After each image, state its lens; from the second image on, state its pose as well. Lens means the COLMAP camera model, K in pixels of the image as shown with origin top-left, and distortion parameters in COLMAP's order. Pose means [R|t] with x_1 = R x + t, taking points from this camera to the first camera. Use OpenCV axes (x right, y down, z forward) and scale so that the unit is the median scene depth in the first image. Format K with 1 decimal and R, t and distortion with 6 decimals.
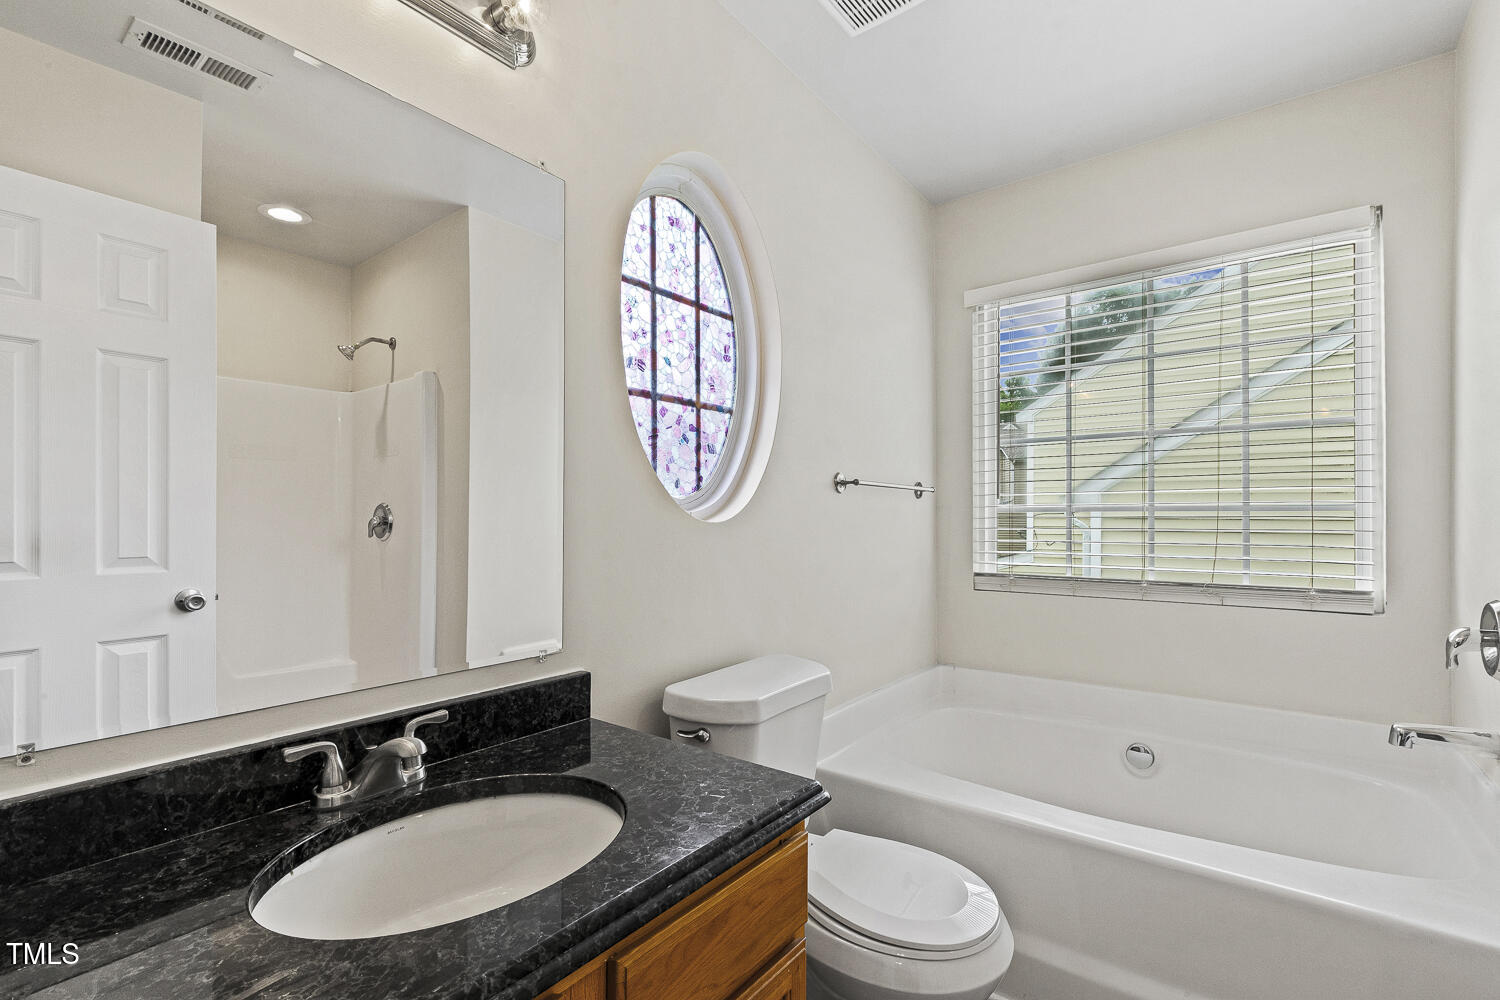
lens RADIAL K [[687.2, 0, 750.8], [0, 687.2, 494.8], [0, 0, 1]] dist [-0.000182, -0.001110]
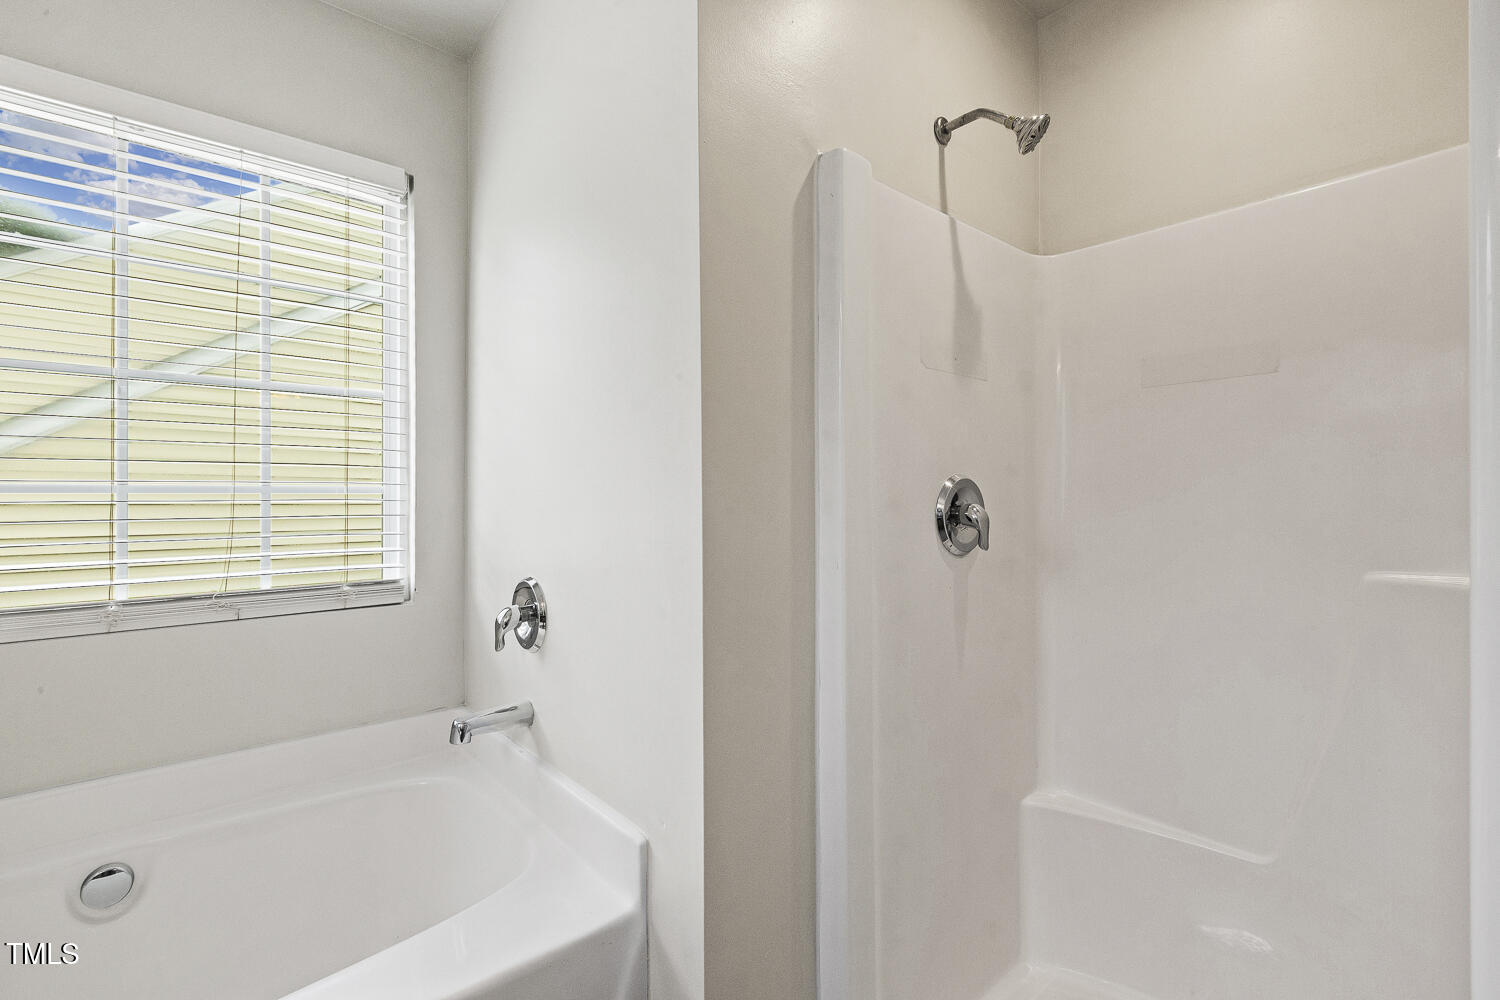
lens RADIAL K [[680.6, 0, 751.9], [0, 680.6, 502.6], [0, 0, 1]] dist [-0.001035, -0.000430]
pose [[0.182712, -0.006724, 0.983143, 0.076172], [-0.032123, 0.999402, 0.012805, 0.008296], [-0.982642, -0.033921, 0.182387, 0.351164]]
